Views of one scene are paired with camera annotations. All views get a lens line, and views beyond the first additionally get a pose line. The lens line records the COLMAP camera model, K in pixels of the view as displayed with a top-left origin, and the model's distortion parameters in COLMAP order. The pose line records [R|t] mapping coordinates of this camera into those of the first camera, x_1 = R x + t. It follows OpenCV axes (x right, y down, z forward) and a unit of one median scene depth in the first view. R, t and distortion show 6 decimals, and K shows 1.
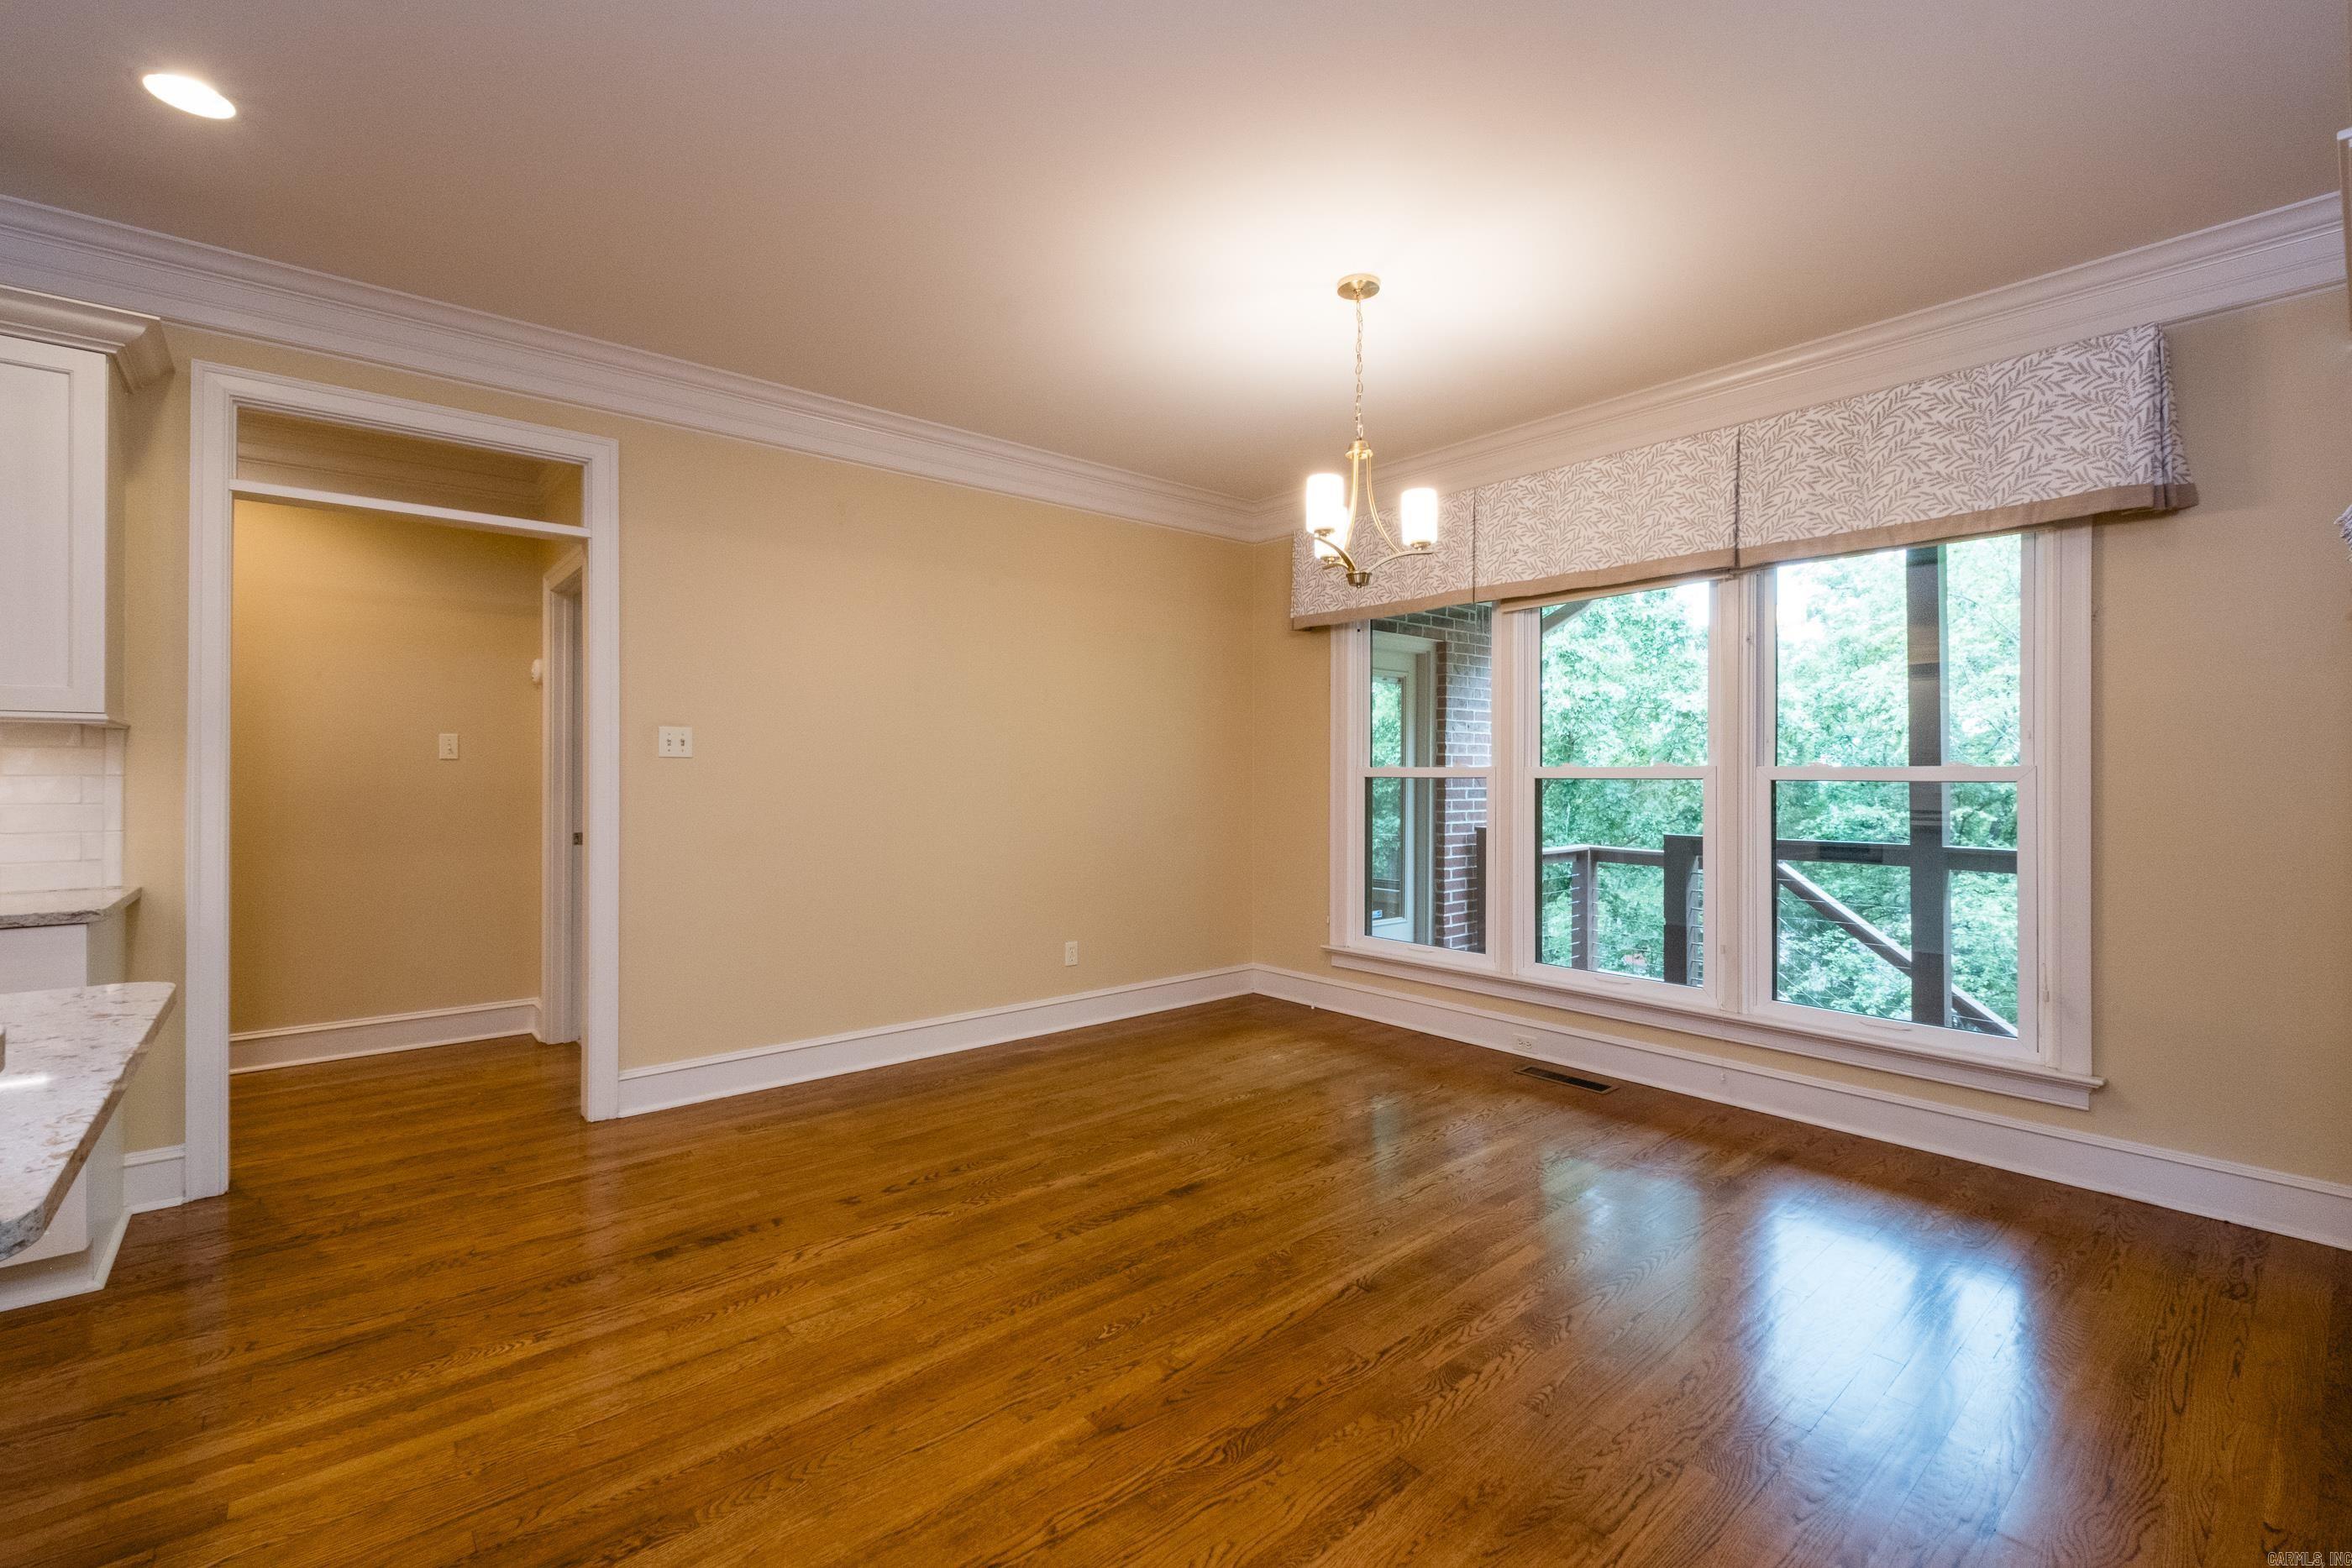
lens RADIAL K [[1016.1, 0, 1179.3], [0, 1016.1, 778.9], [0, 0, 1]] dist [0.003212, -0.001808]
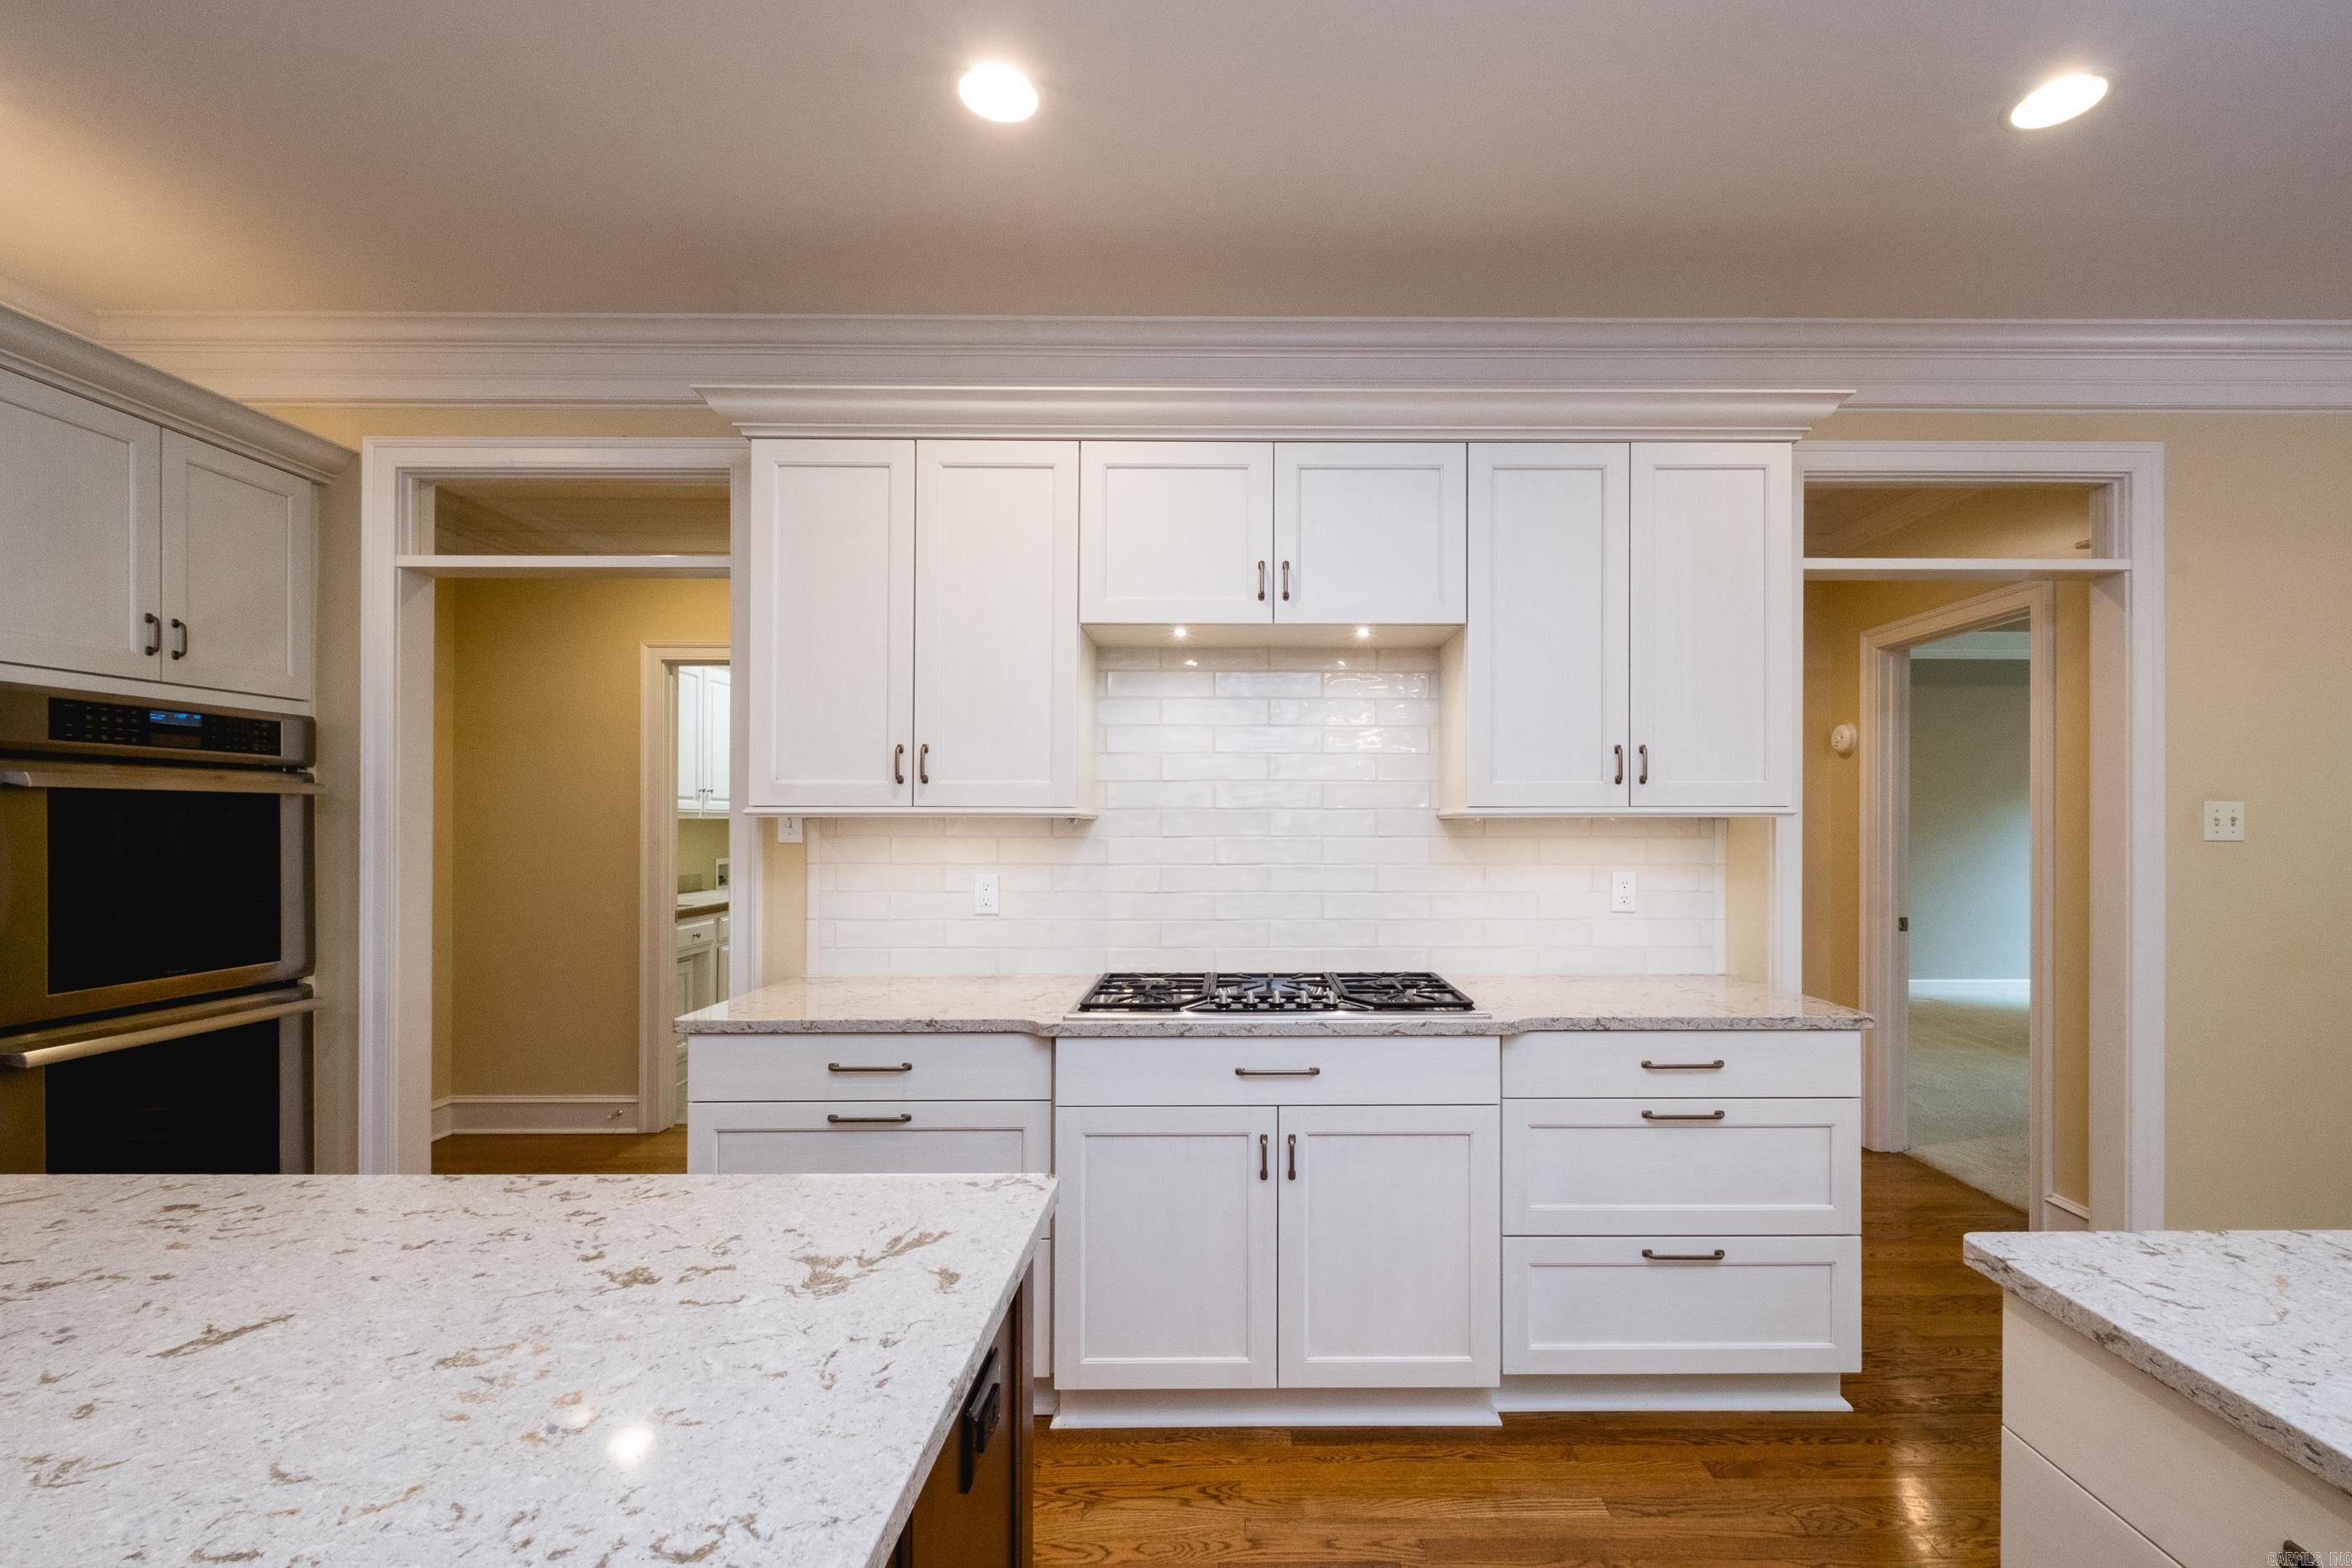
lens RADIAL K [[1016.1, 0, 1276.8], [0, 1016.1, 829.6], [0, 0, 1]] dist [0.003212, -0.001808]
pose [[0.766832, -0.000102, -0.641848, -0.687004], [-0.001377, 0.999997, -0.001804, -0.033945], [0.641846, 0.002267, 0.766830, -0.066095]]
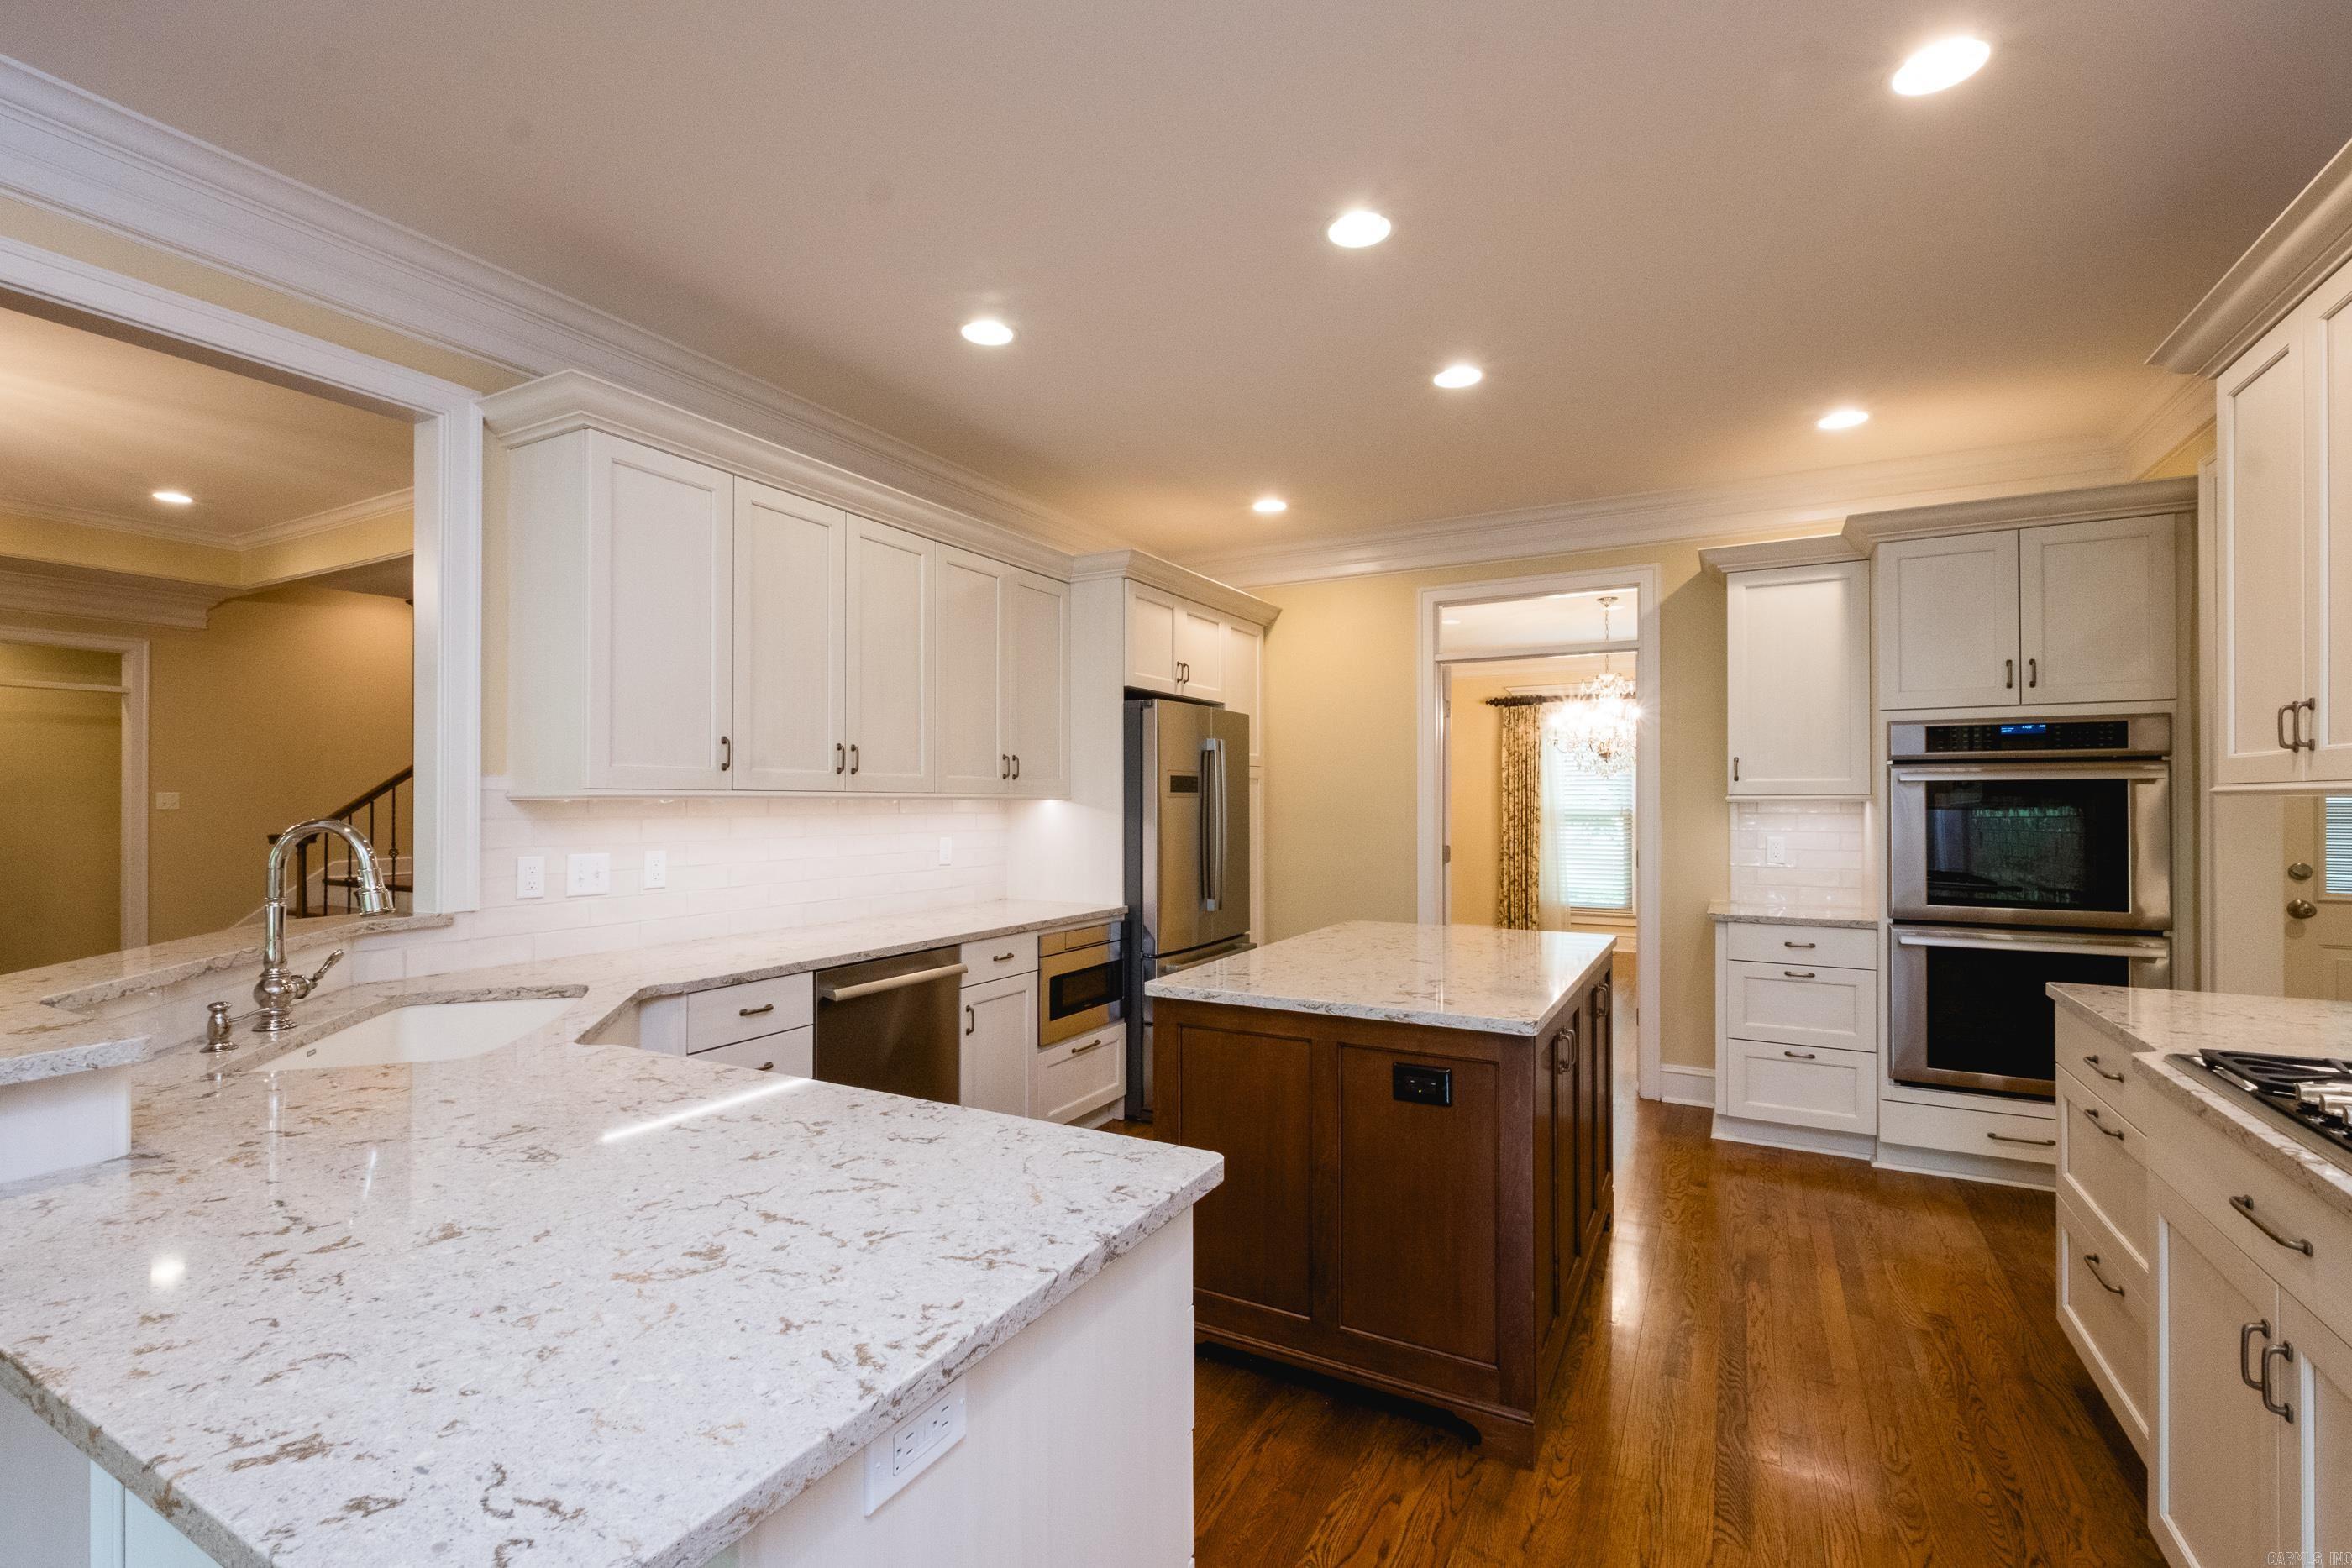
lens RADIAL K [[1016.1, 0, 1172.5], [0, 1016.1, 787.9], [0, 0, 1]] dist [0.003212, -0.001808]
pose [[-0.938795, -0.008761, -0.344365, -0.569757], [-0.005907, 0.999939, -0.009336, -0.038589], [0.344425, -0.006730, -0.938790, 0.734423]]
